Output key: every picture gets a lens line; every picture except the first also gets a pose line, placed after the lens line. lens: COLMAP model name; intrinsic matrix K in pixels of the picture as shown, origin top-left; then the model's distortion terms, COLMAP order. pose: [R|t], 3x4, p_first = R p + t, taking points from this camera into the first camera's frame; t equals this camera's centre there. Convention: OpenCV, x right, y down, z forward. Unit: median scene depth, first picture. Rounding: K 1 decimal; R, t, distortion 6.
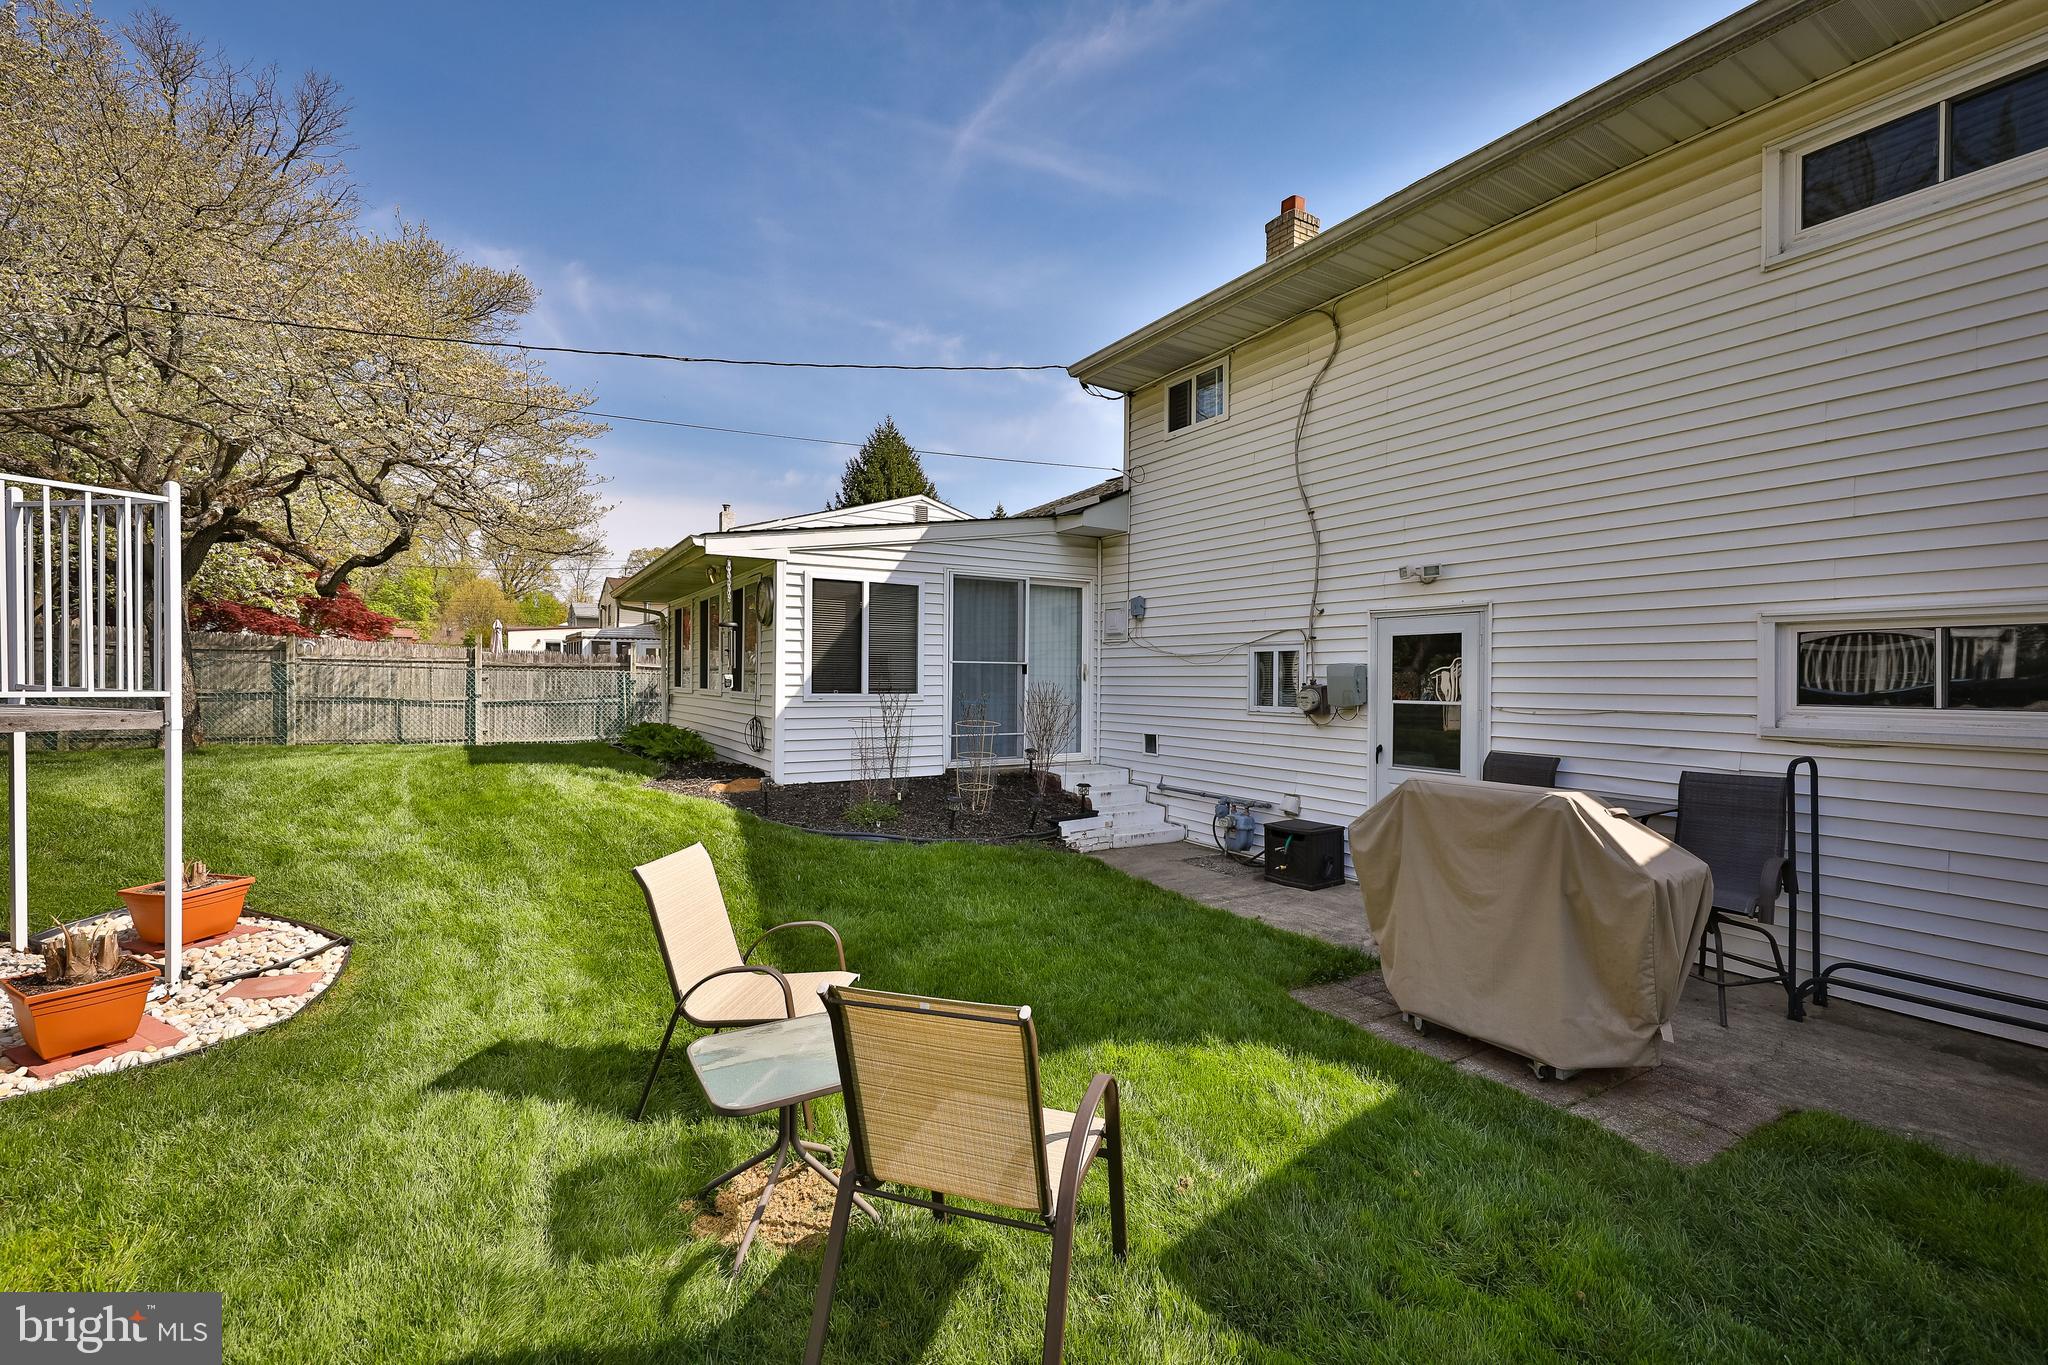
lens RADIAL K [[873.1, 0, 1056.4], [0, 873.1, 664.3], [0, 0, 1]] dist [0.016133, 0.000224]
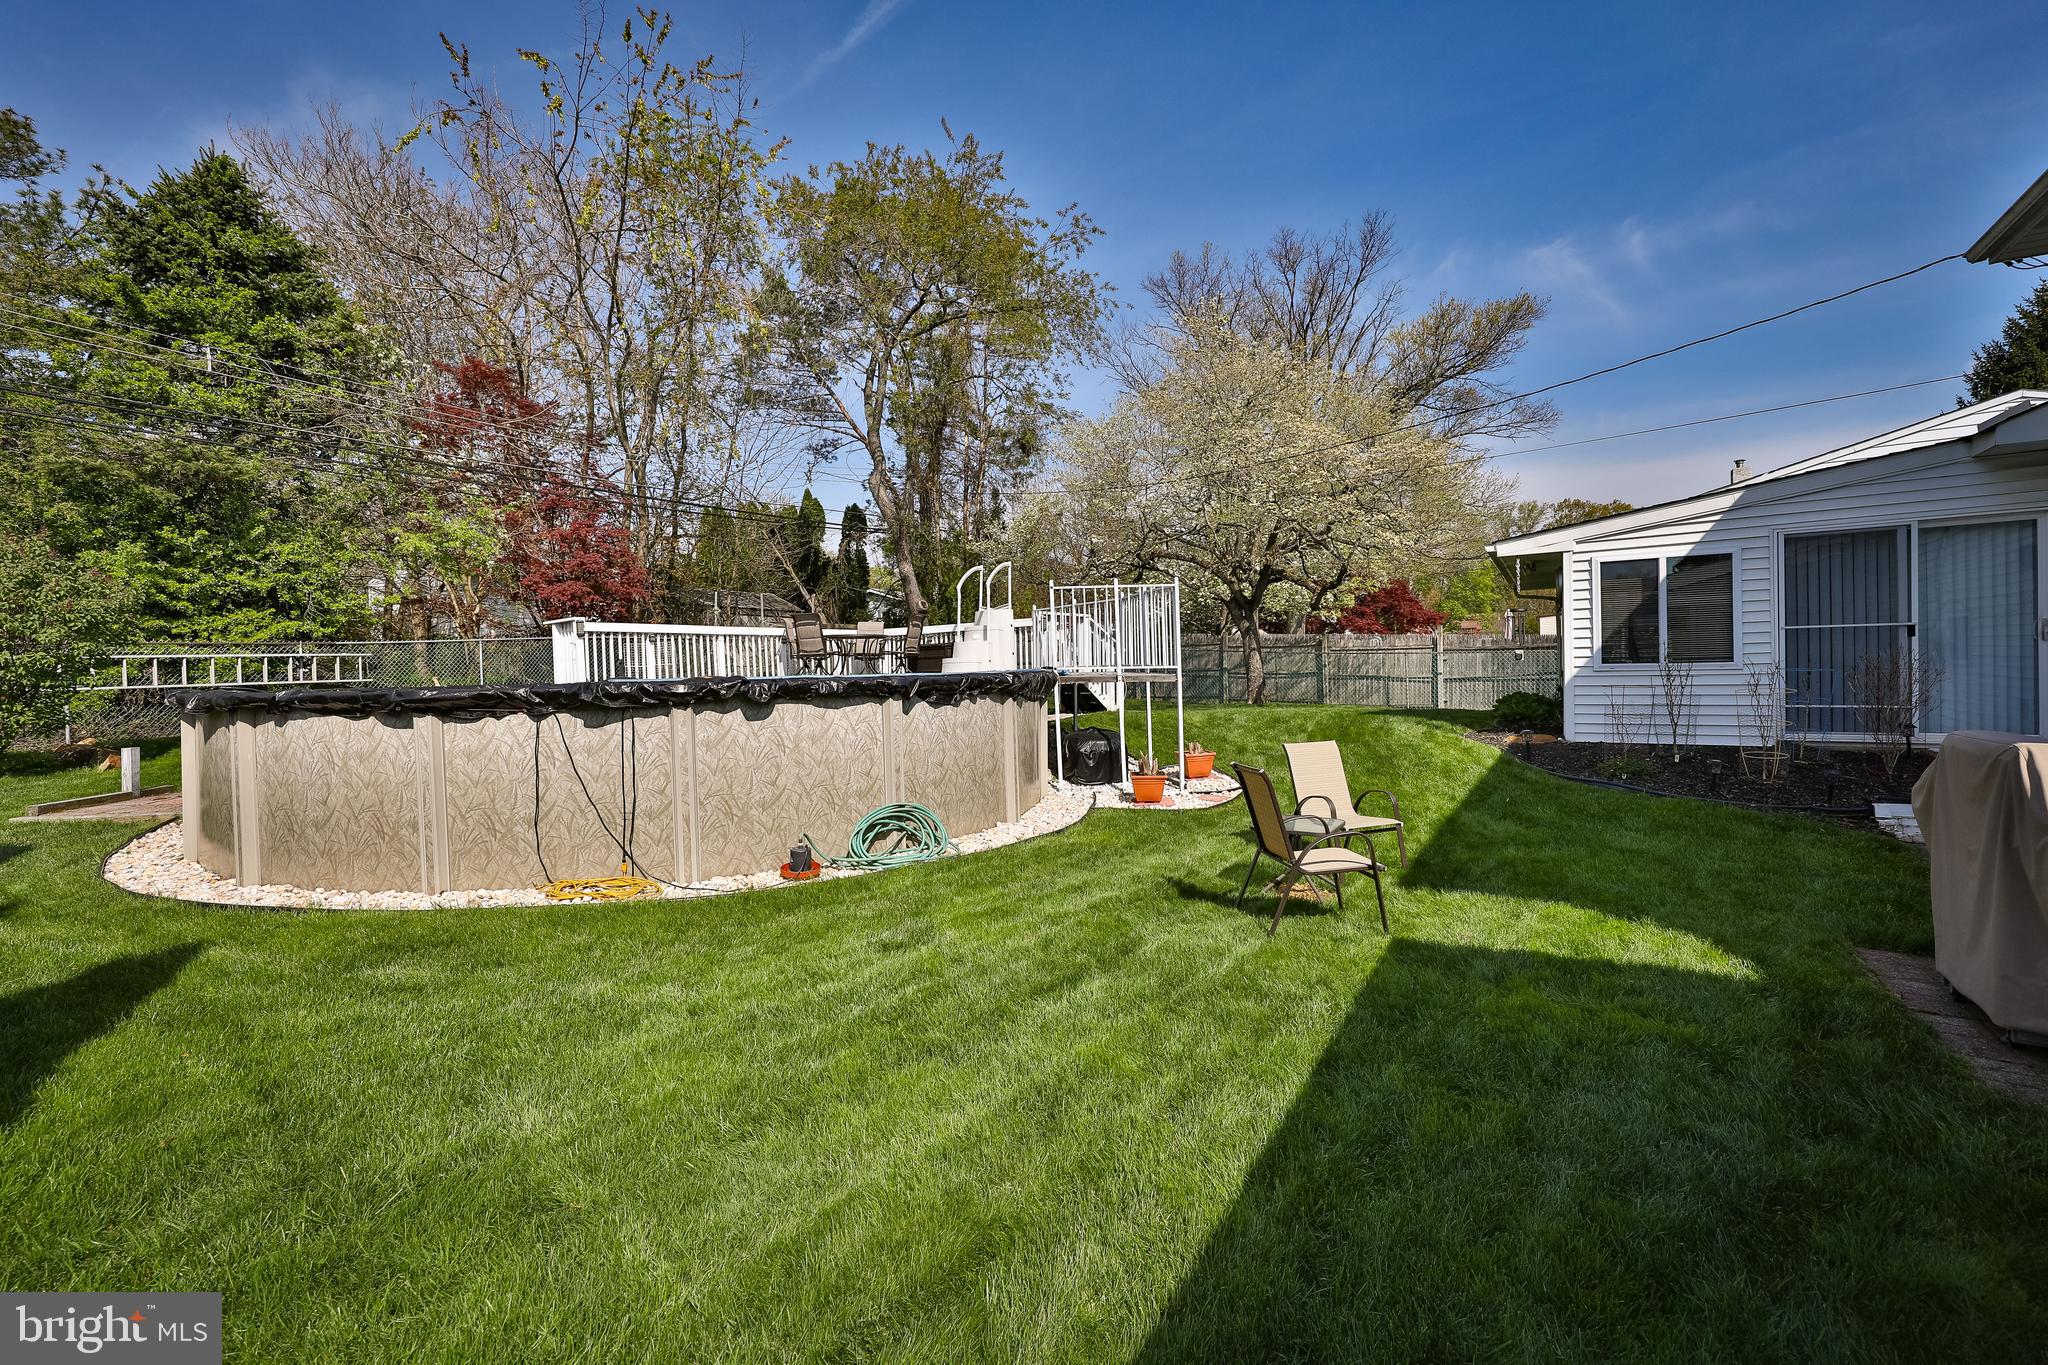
lens RADIAL K [[873.1, 0, 1056.4], [0, 873.1, 664.3], [0, 0, 1]] dist [0.016133, 0.000224]
pose [[0.452705, -0.022229, -0.891383, 0.381844], [0.038913, 0.999229, -0.005156, 0.011171], [0.890811, -0.032352, 0.453221, -0.137774]]
